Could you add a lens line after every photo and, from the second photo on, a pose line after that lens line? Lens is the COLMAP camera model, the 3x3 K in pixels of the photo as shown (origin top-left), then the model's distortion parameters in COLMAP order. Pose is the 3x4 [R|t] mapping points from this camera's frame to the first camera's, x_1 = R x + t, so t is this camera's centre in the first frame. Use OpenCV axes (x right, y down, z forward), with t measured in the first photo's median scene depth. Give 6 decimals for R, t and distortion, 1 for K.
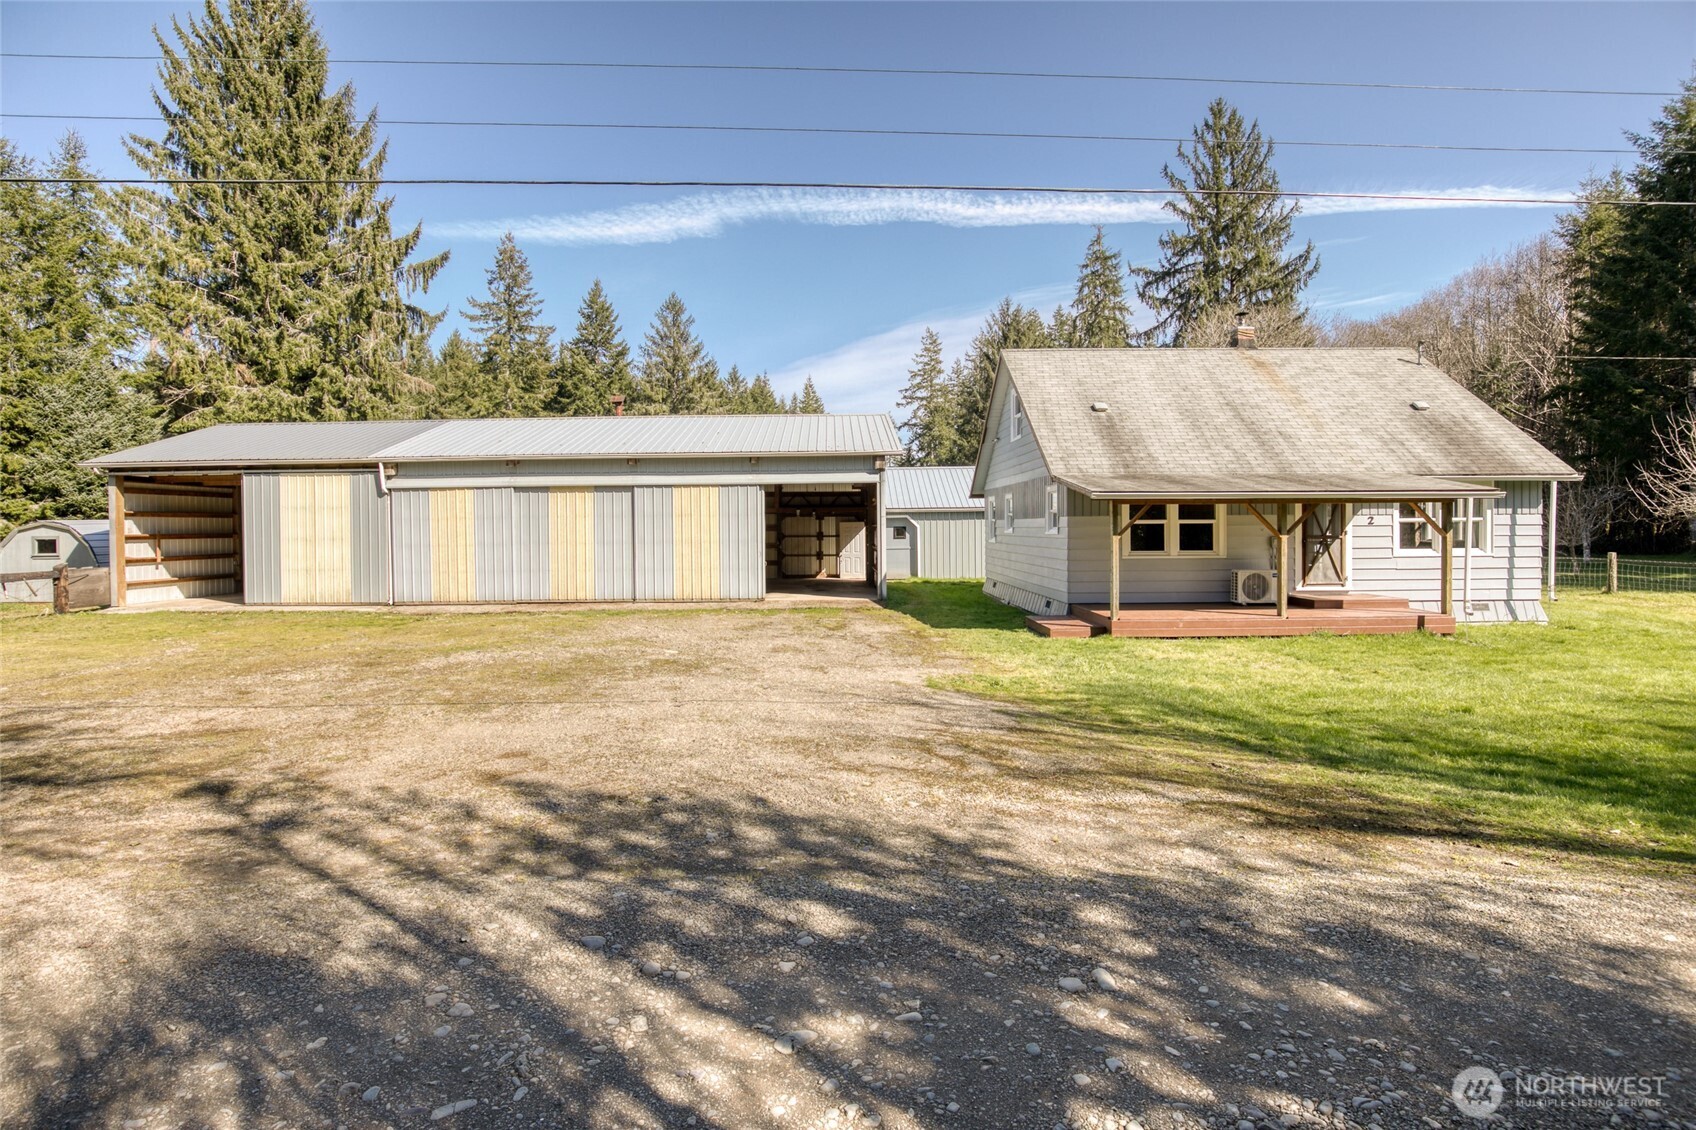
lens RADIAL K [[805.5, 0, 868.7], [0, 805.5, 552.8], [0, 0, 1]] dist [-0.033555, 0.004460]
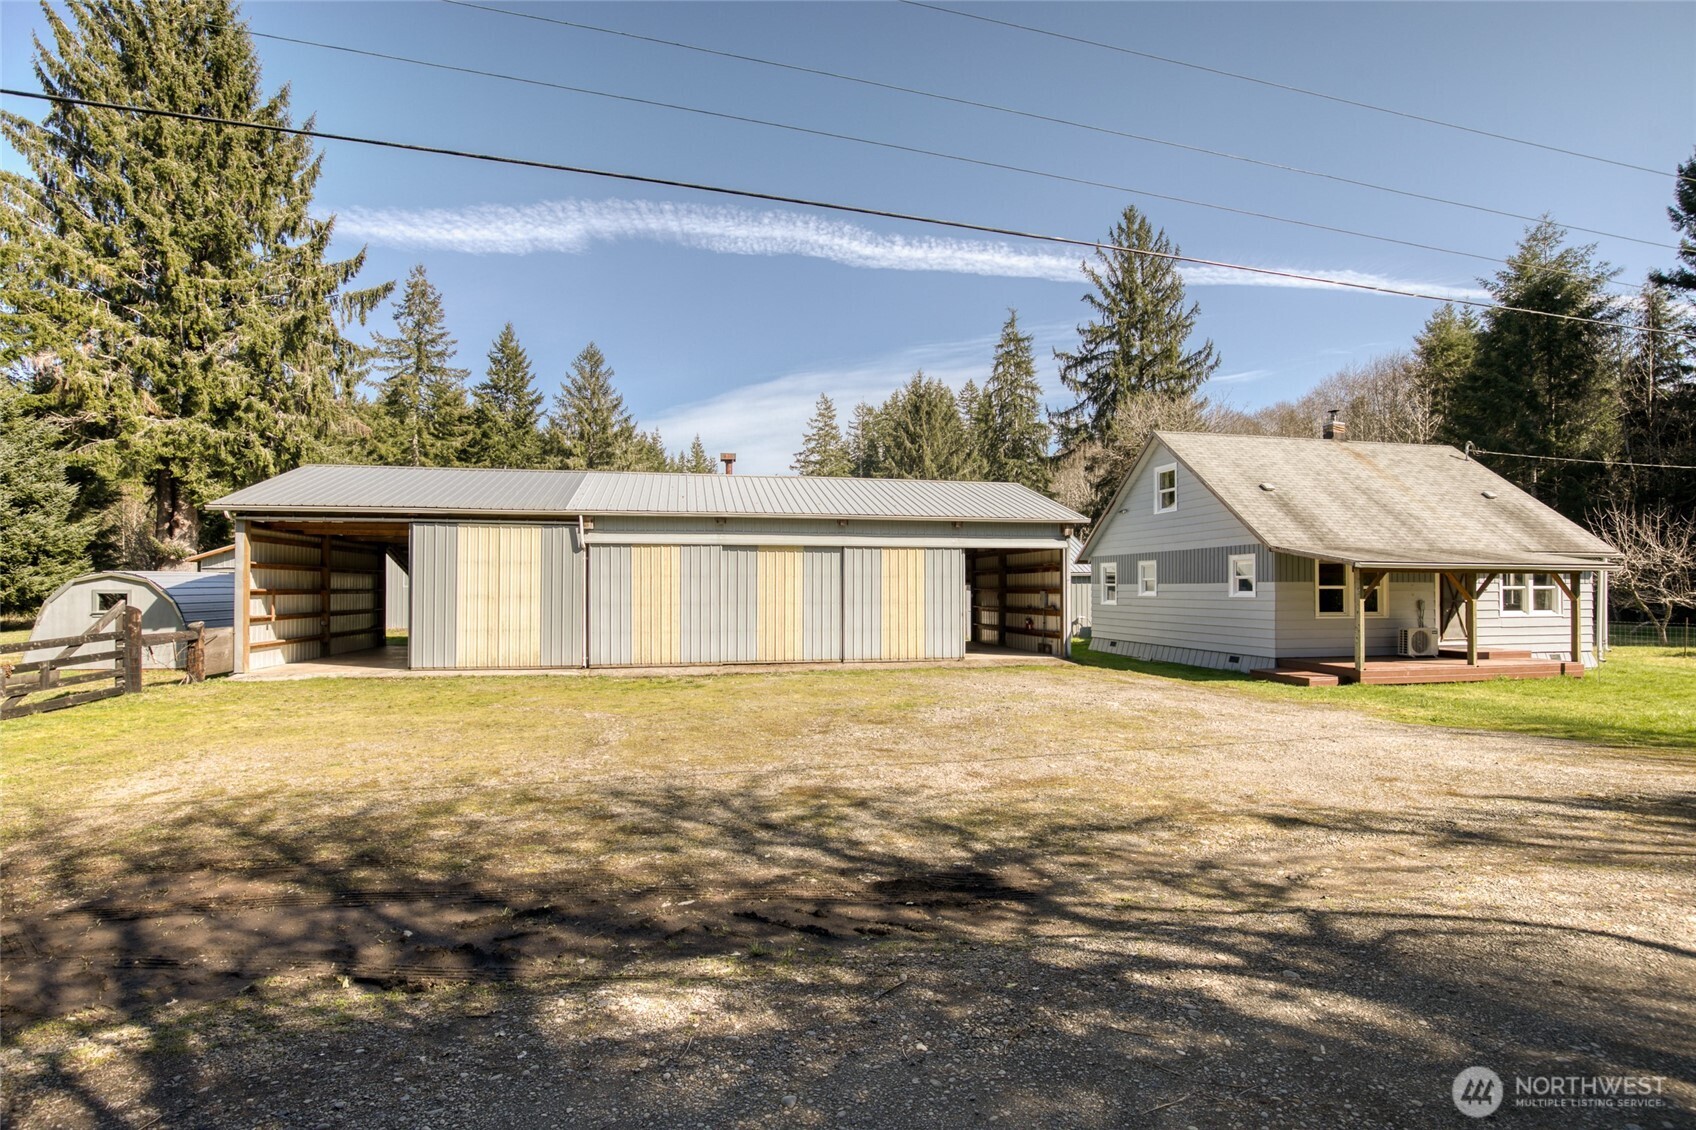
lens RADIAL K [[805.5, 0, 899.6], [0, 805.5, 591.1], [0, 0, 1]] dist [-0.033555, 0.004460]
pose [[0.975450, 0.009080, 0.220034, -0.190973], [-0.002079, 0.999485, -0.032028, 0.002008], [-0.220212, 0.030784, 0.974966, 0.002586]]
